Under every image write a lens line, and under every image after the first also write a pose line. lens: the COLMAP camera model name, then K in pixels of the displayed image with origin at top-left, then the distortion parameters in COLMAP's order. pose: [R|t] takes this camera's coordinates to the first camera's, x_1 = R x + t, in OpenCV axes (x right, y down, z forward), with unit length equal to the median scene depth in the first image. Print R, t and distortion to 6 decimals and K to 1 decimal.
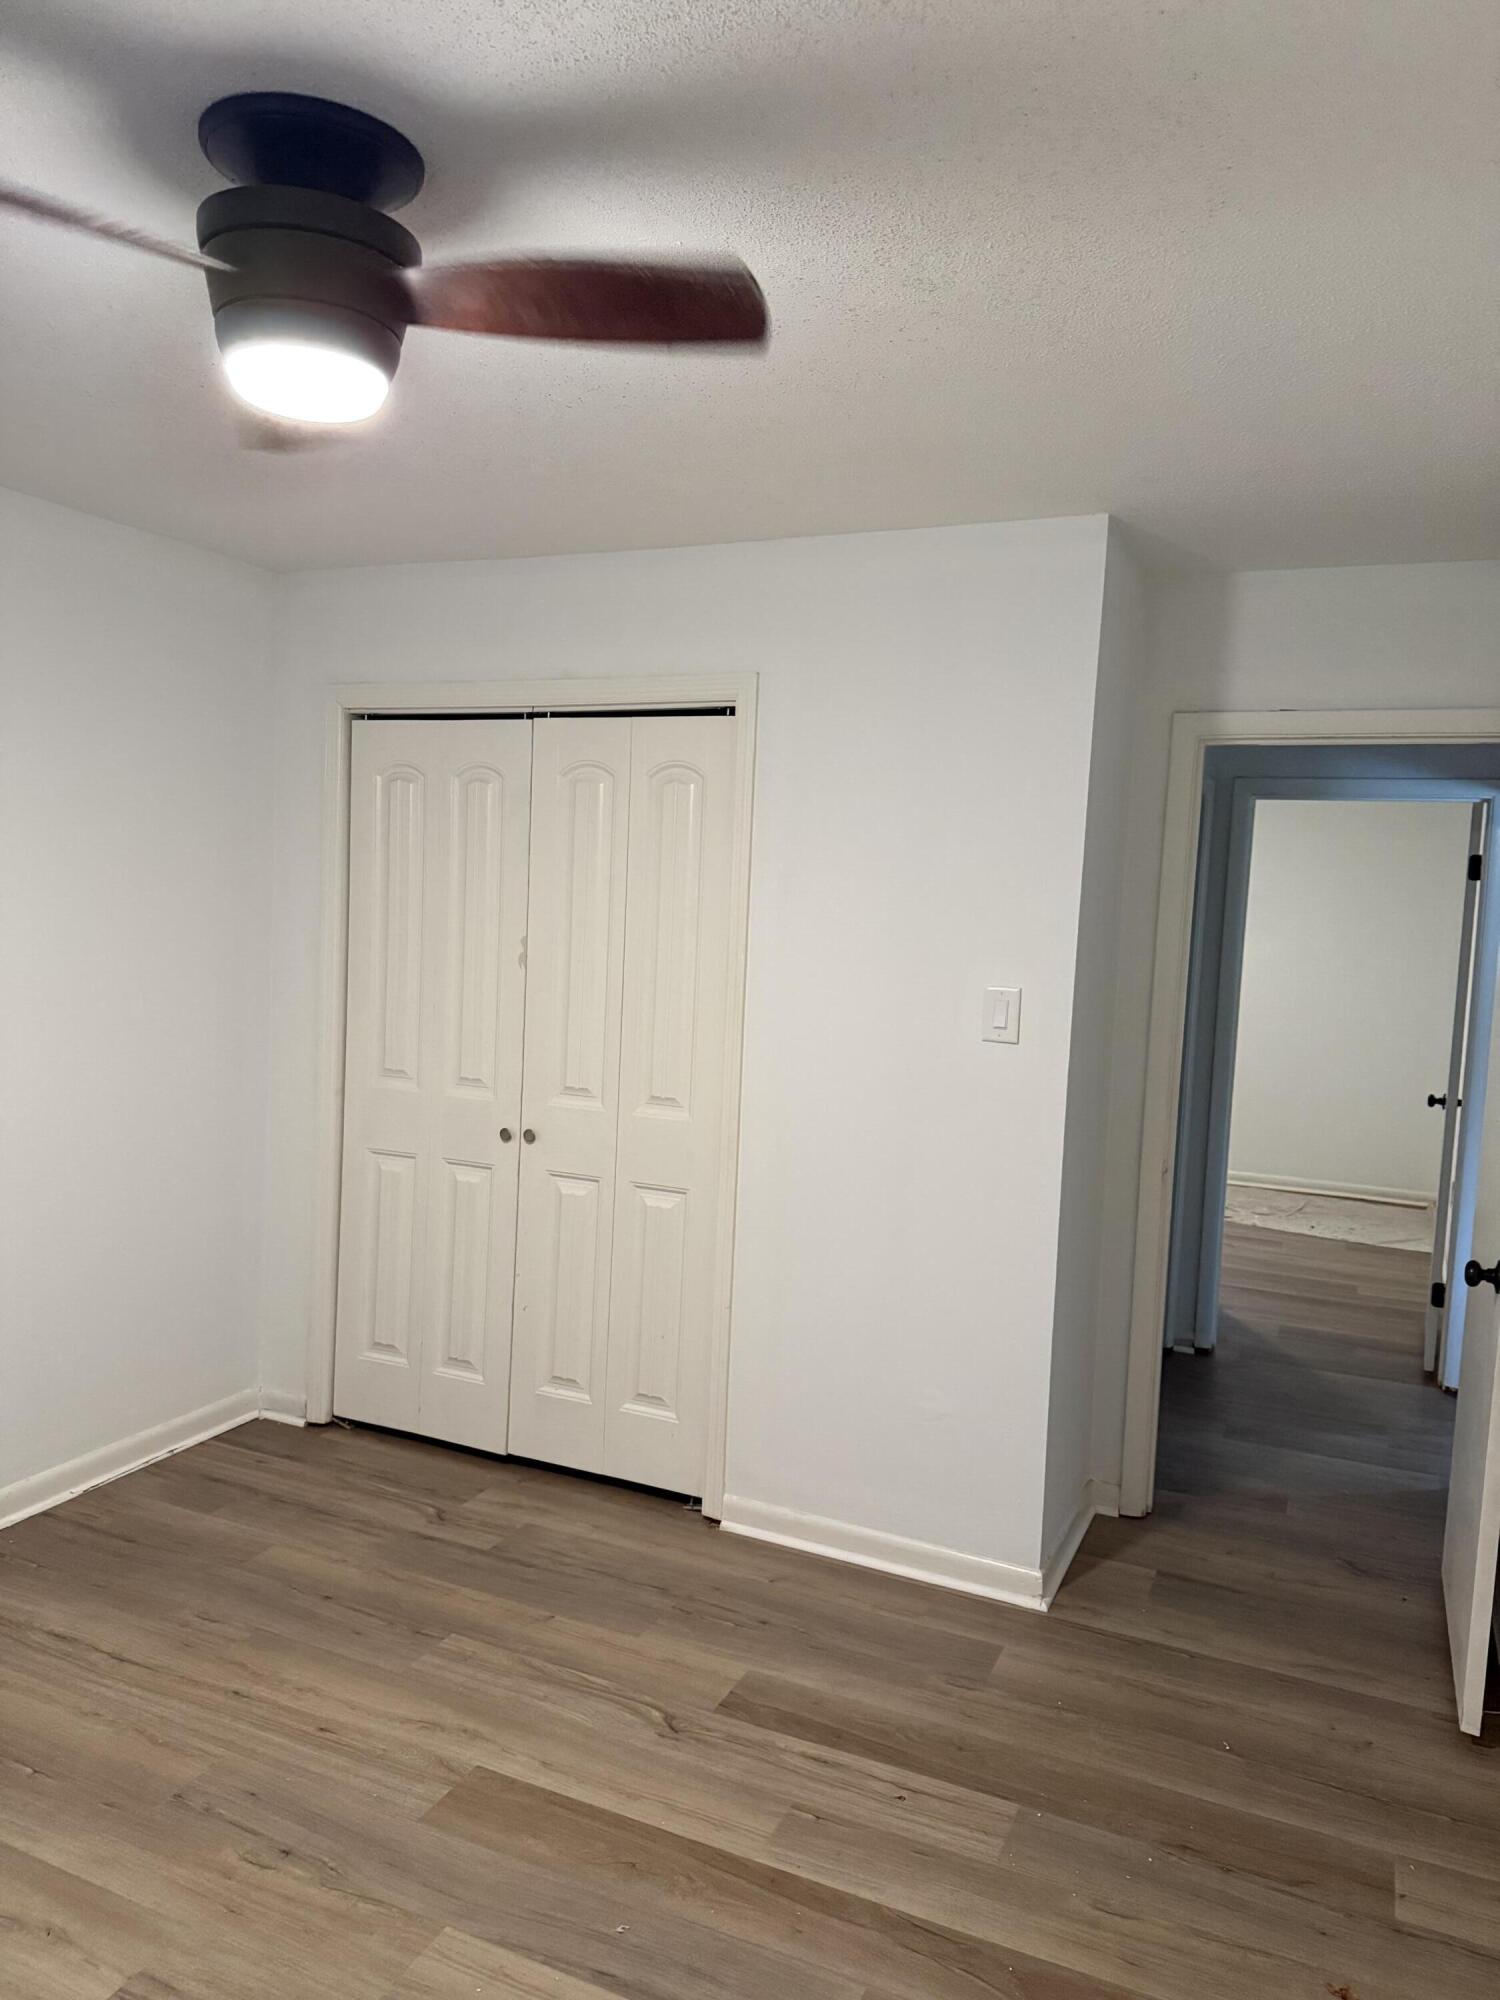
lens RADIAL K [[1446.1, 0, 749.4], [0, 1446.1, 1037.4], [0, 0, 1]] dist [0.028888, -0.040814]
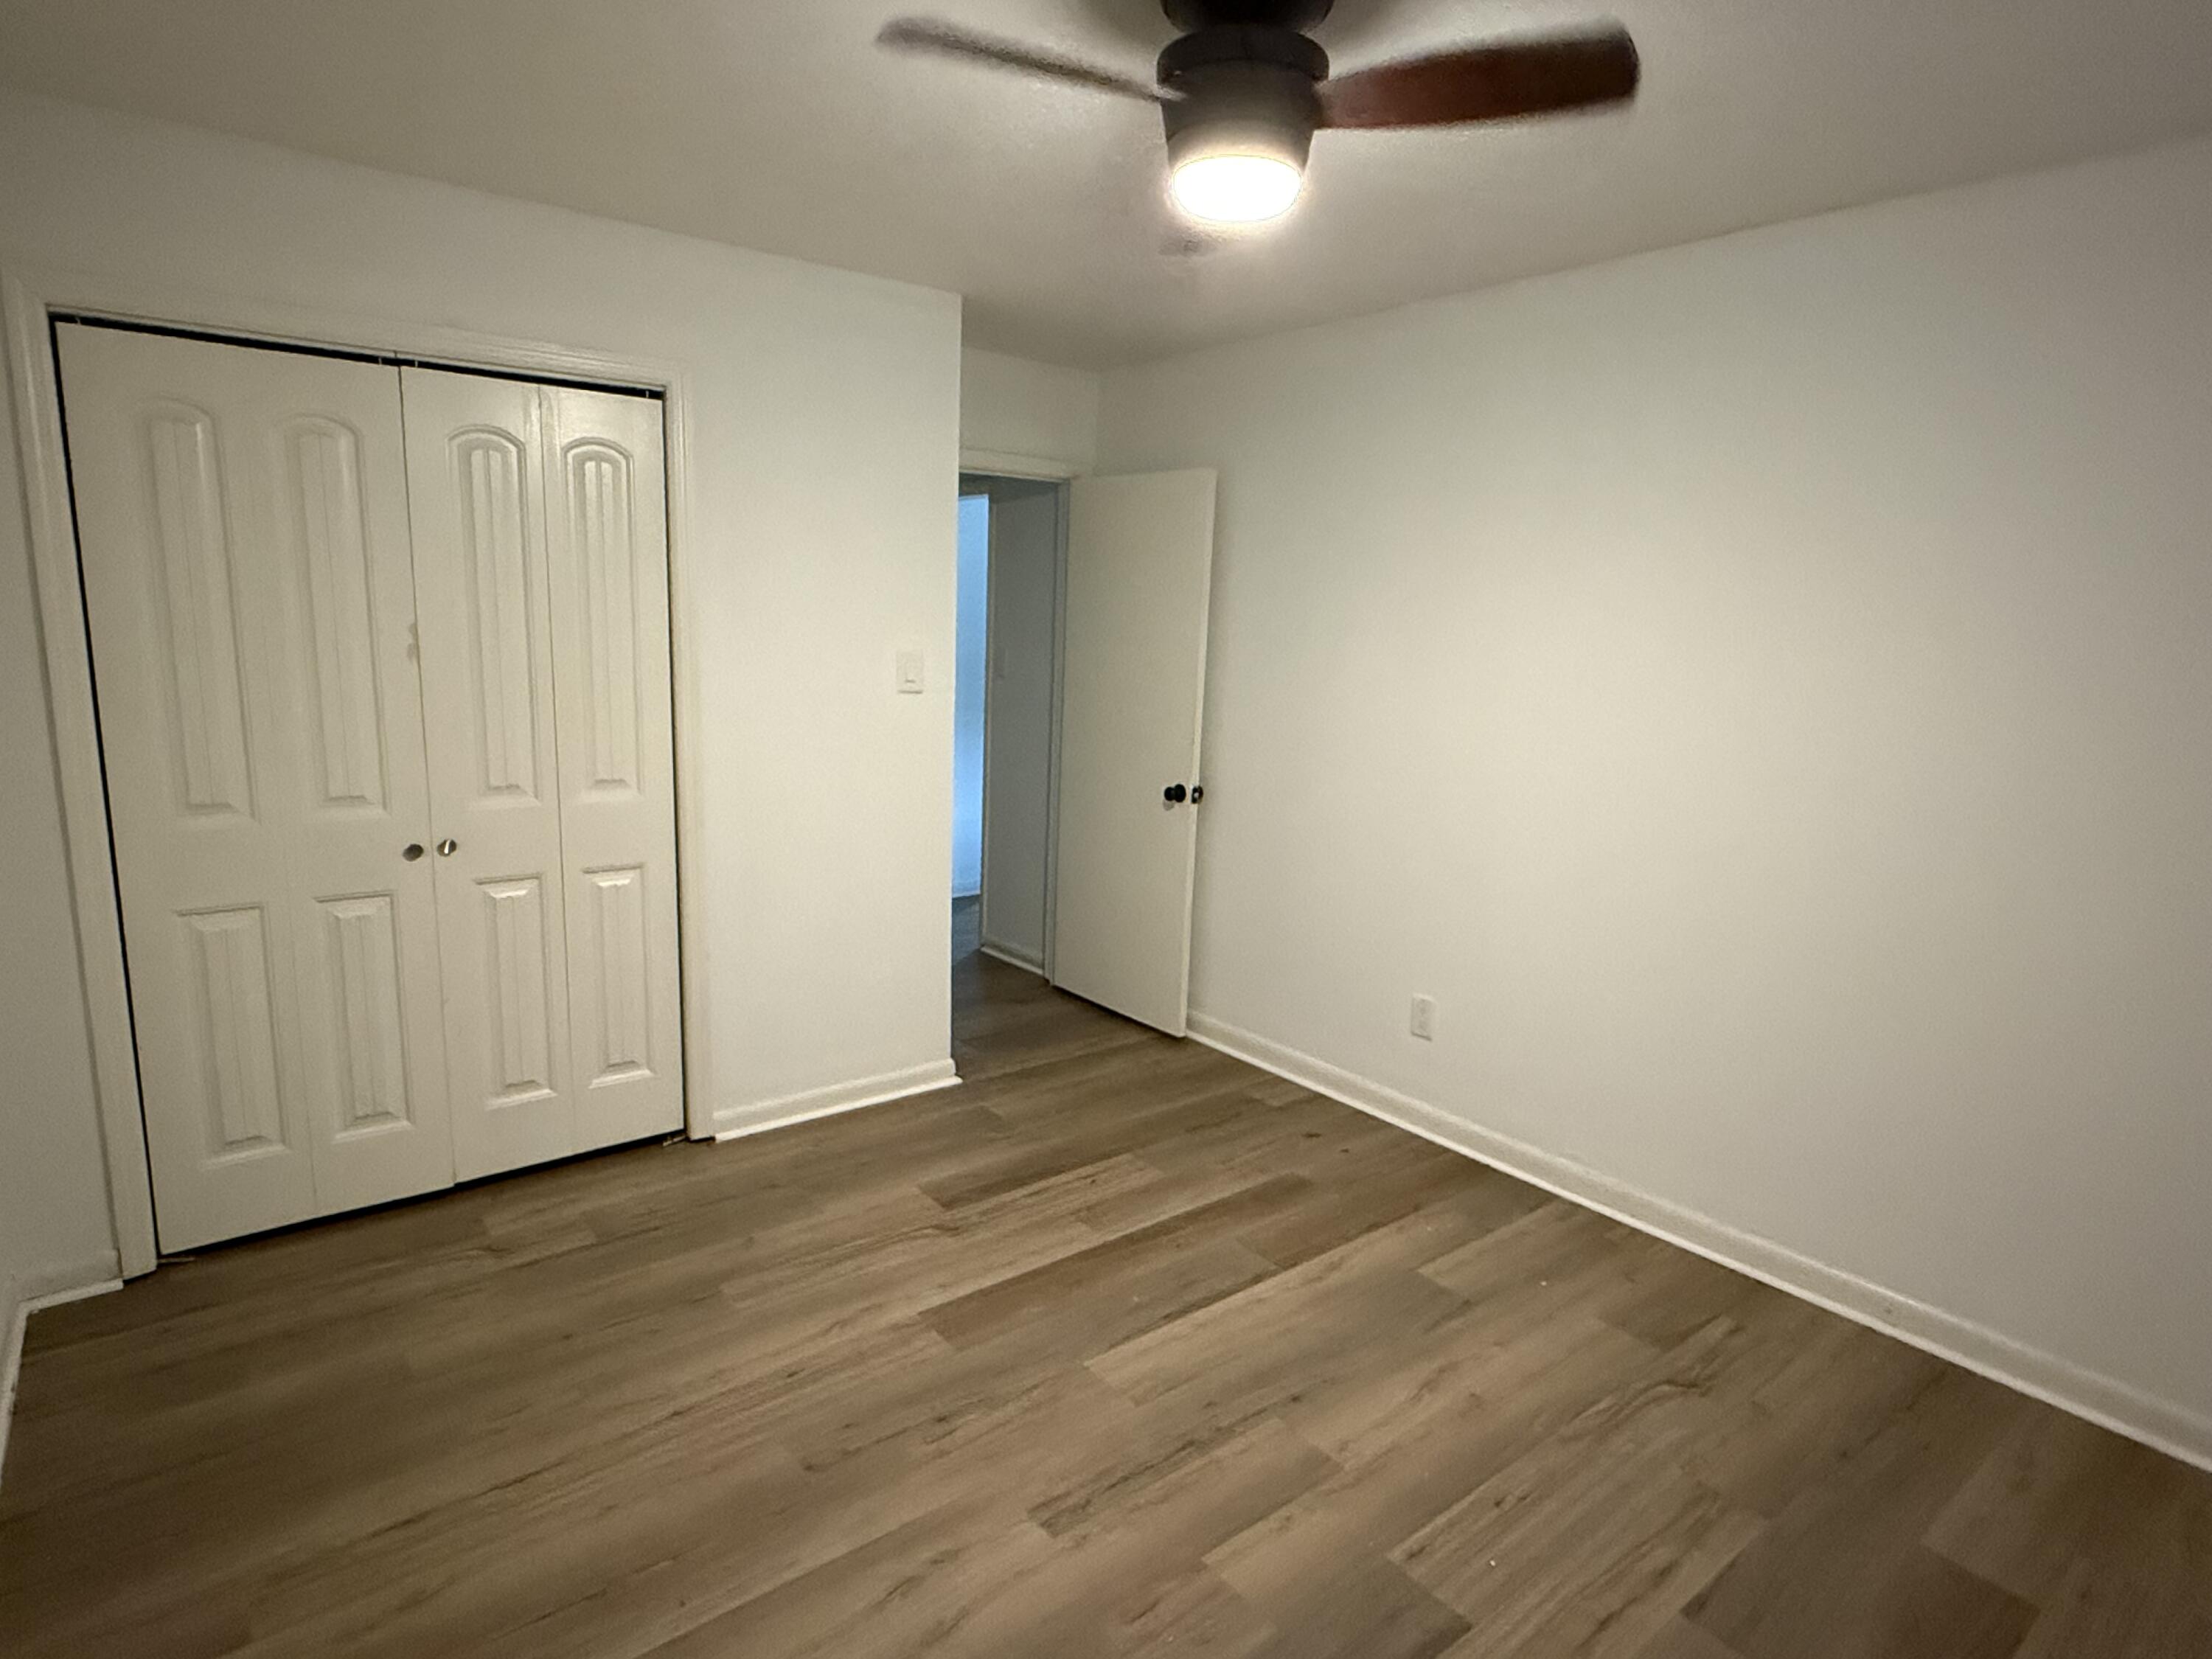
lens RADIAL K [[1204.8, 0, 1100.8], [0, 1204.8, 899.5], [0, 0, 1]] dist [-0.002733, -0.002438]
pose [[0.449488, -0.234013, 0.862090, -0.792272], [0.073235, 0.971481, 0.225524, -0.051659], [-0.890280, -0.038235, 0.453807, 0.354467]]
